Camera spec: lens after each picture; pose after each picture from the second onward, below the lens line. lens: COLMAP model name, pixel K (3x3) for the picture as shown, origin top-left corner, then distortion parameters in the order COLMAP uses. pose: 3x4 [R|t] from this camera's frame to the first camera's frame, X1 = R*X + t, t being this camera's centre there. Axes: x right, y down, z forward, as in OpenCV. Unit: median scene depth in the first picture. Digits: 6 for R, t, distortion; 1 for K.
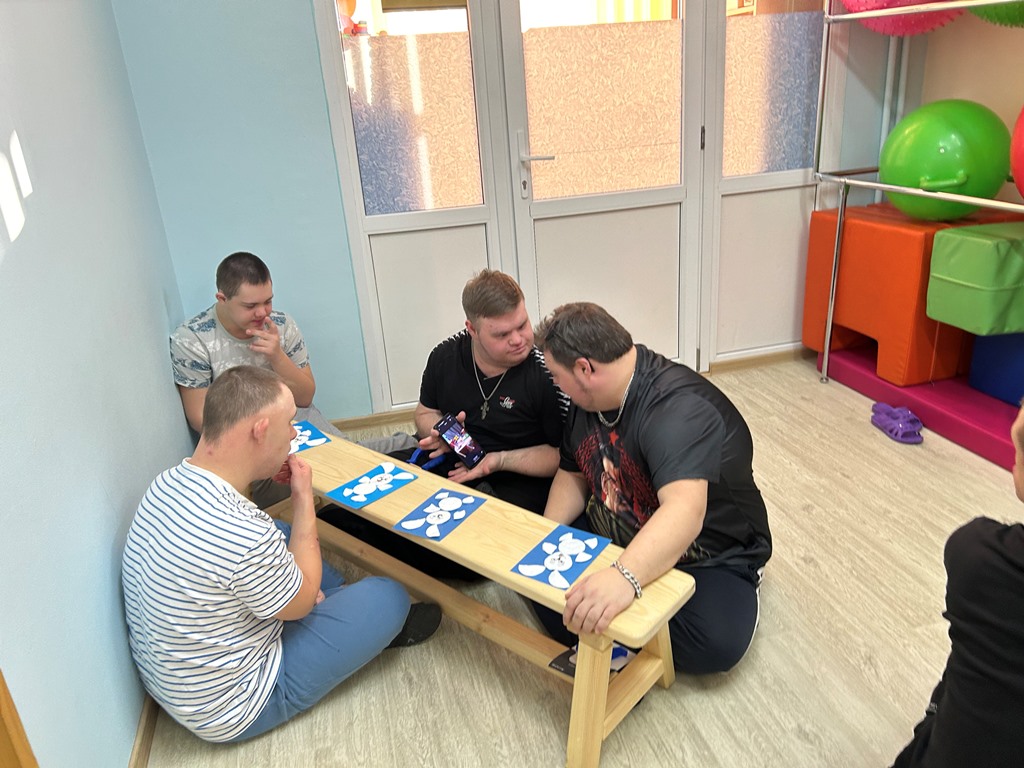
lens RADIAL K [[775.1, 0, 514.5], [0, 775.1, 373.1], [0, 0, 1]] dist [0.053614, -0.055150]
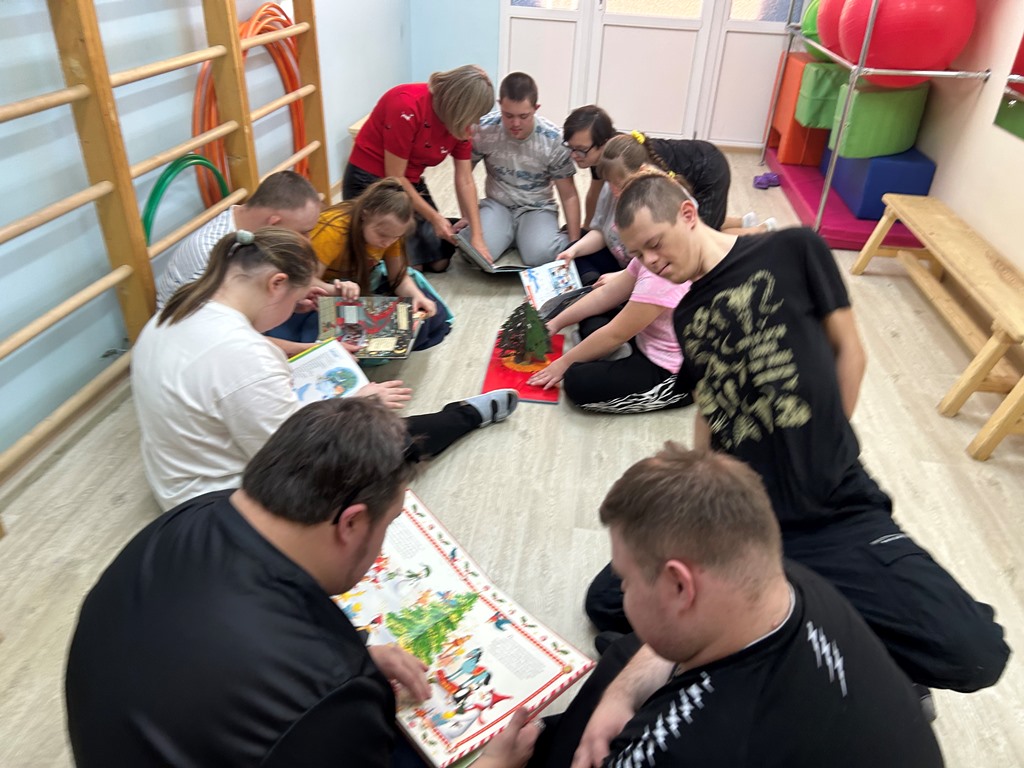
lens RADIAL K [[774.3, 0, 503.3], [0, 774.3, 386.4], [0, 0, 1]] dist [0.049655, -0.062299]
pose [[0.909953, 0.296324, -0.290133, 0.550495], [-0.242303, 0.947656, 0.207935, 0.250502], [0.336563, -0.118911, 0.934123, -0.766767]]
